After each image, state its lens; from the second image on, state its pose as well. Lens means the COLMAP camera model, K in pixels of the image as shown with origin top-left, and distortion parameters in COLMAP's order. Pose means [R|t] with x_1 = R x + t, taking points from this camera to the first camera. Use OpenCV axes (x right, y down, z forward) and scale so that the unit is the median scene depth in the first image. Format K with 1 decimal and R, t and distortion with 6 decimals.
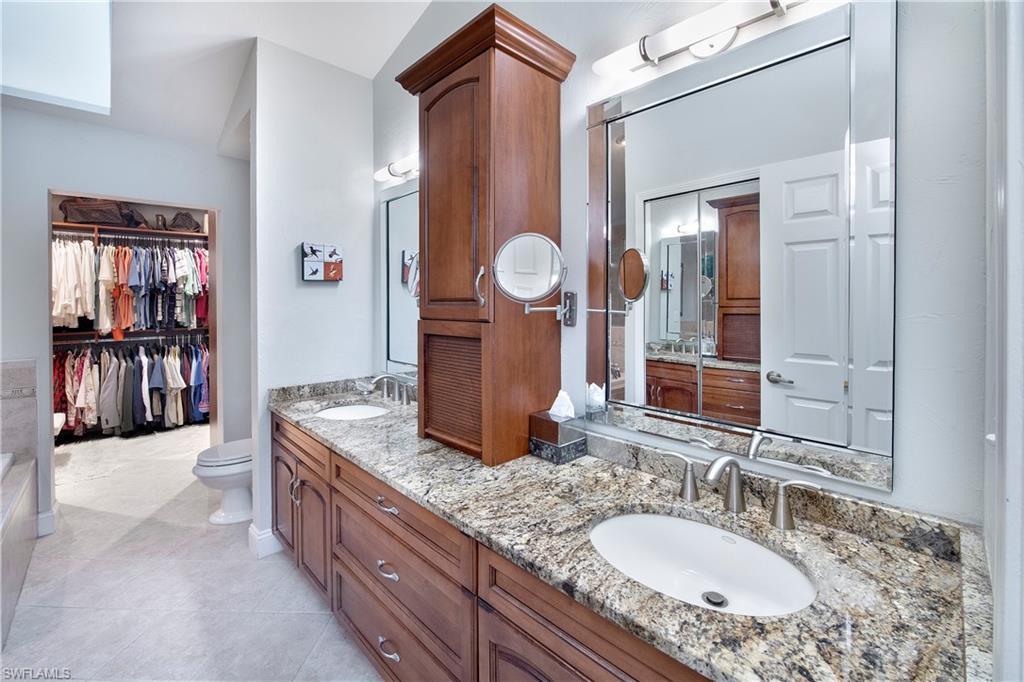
lens RADIAL K [[422.7, 0, 548.7], [0, 422.7, 311.7], [0, 0, 1]] dist [-0.001461, -0.001643]
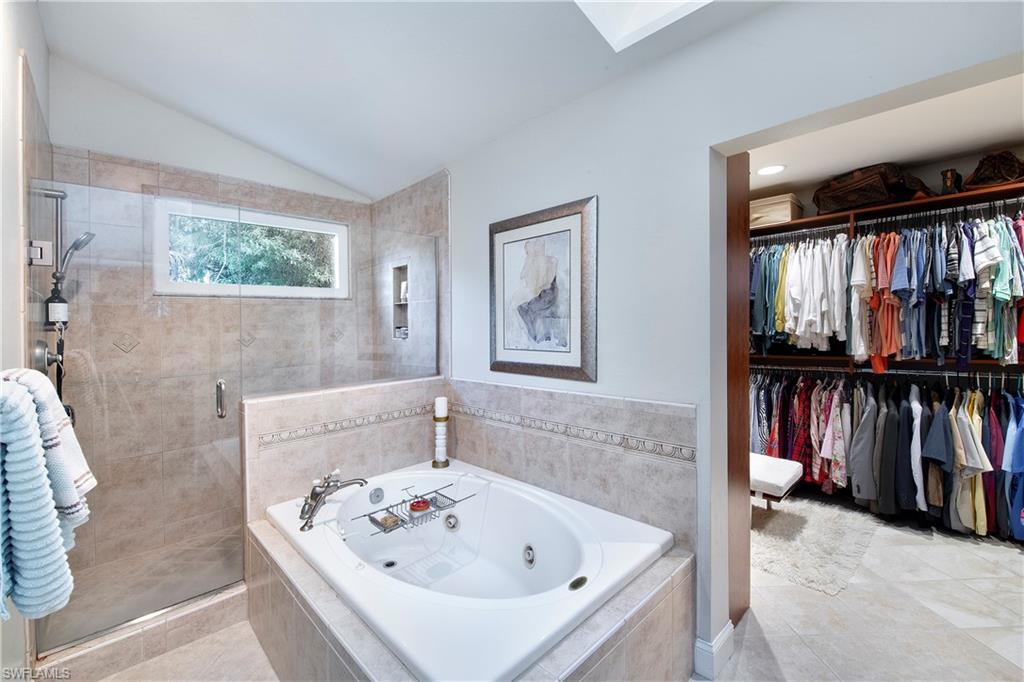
lens RADIAL K [[422.7, 0, 496.6], [0, 422.7, 326.4], [0, 0, 1]] dist [-0.001461, -0.001643]
pose [[-0.047755, 0.007857, -0.998828, -0.316611], [-0.001279, 0.999968, 0.007927, -0.010936], [0.998858, 0.001656, -0.047743, 0.420823]]
